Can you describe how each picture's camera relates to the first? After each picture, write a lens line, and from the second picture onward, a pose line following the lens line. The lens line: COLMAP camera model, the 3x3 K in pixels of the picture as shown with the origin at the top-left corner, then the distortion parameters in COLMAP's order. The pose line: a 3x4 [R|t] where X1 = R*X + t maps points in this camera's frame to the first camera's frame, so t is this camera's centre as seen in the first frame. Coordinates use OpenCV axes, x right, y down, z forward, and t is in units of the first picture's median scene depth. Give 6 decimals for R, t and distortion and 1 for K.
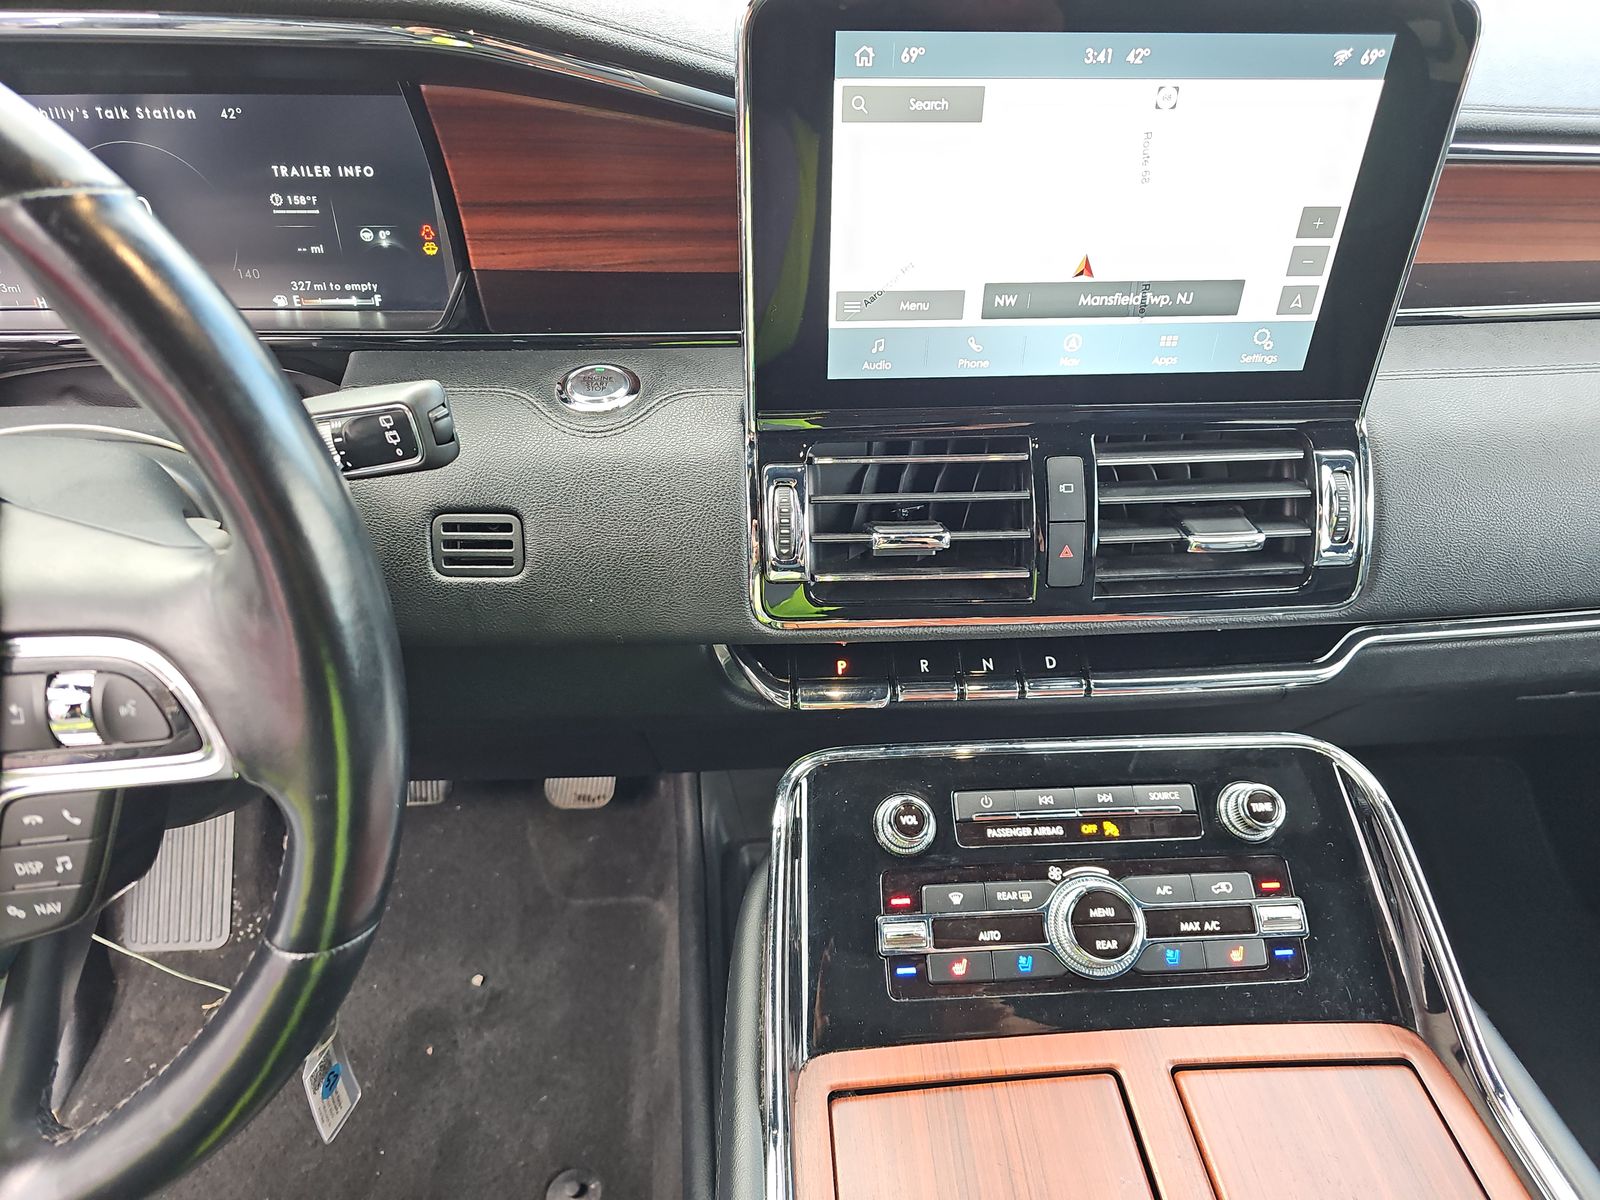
lens RADIAL K [[1094.2, 0, 800.0], [0, 1094.2, 600.0], [0, 0, 1]] dist [0.052123, -0.052938]
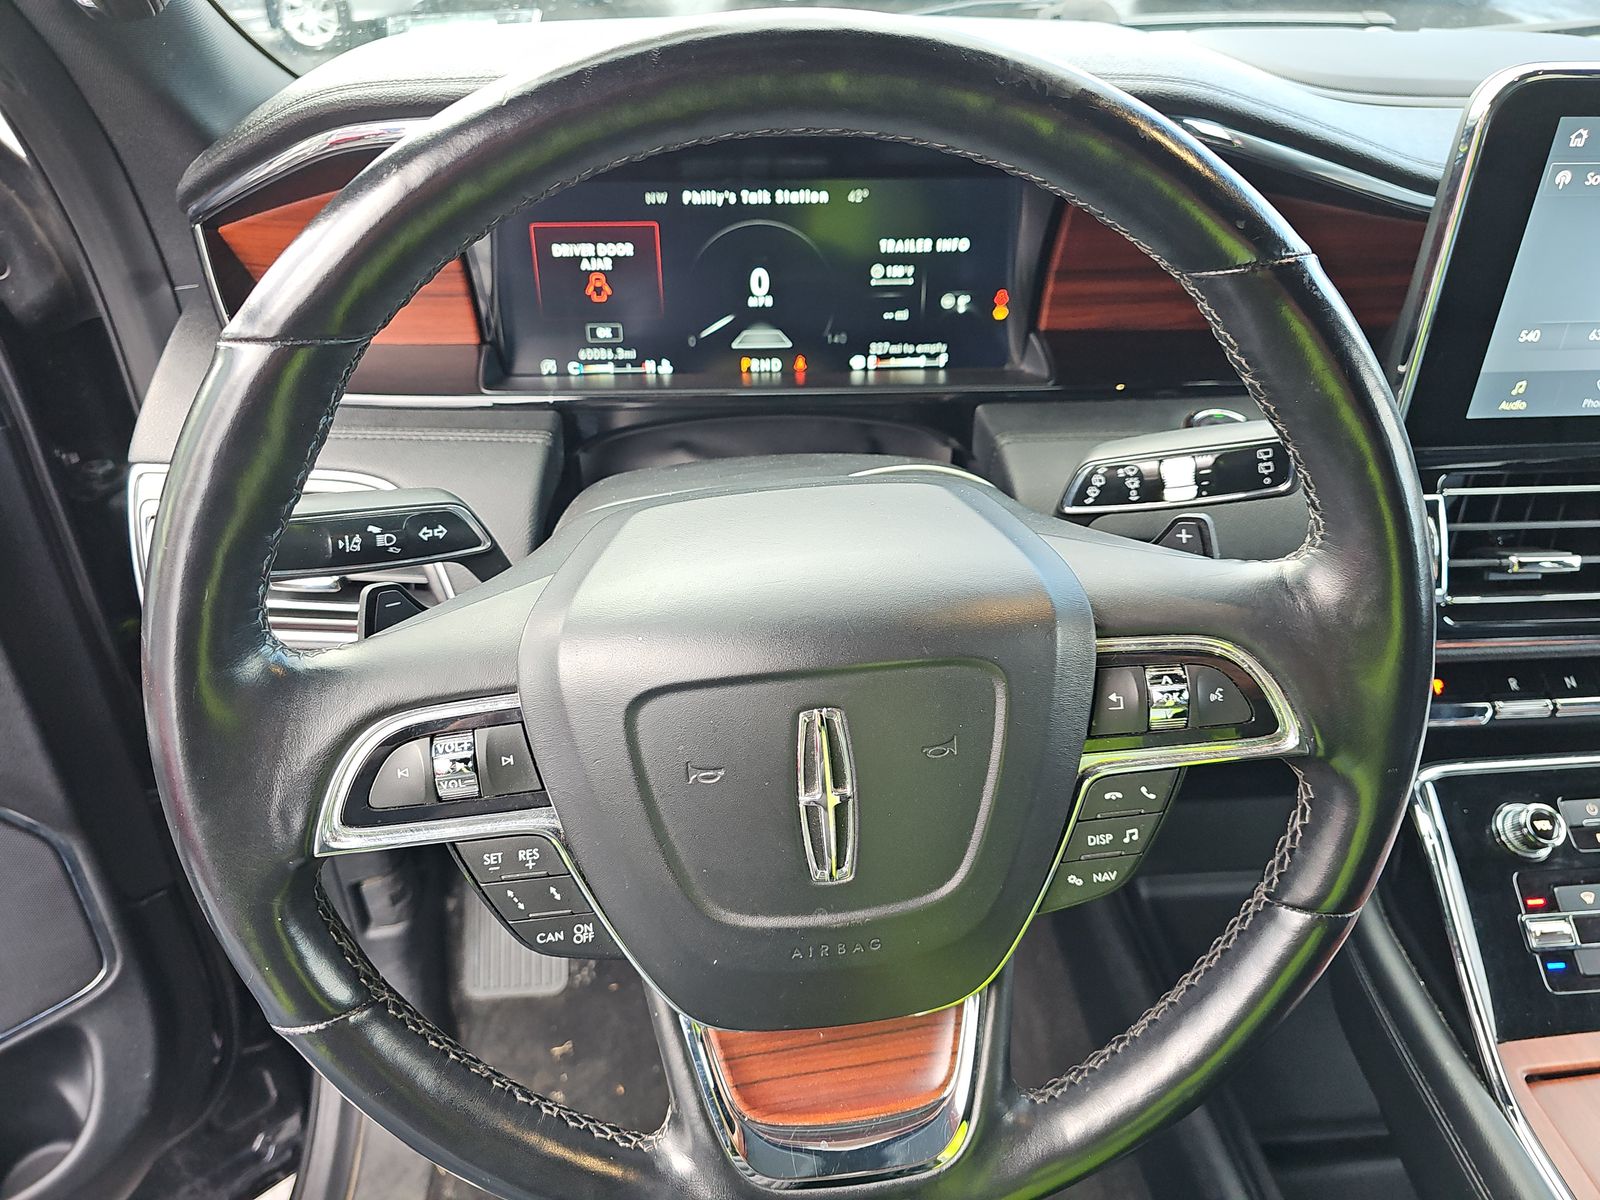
lens RADIAL K [[1097.1, 0, 800.0], [0, 1097.1, 600.0], [0, 0, 1]] dist [0.066983, -0.072248]
pose [[0.999877, -0.012700, 0.009165, -0.645363], [0.013237, 0.998042, -0.061127, 0.038807], [-0.008370, 0.061241, 0.998088, -0.095943]]
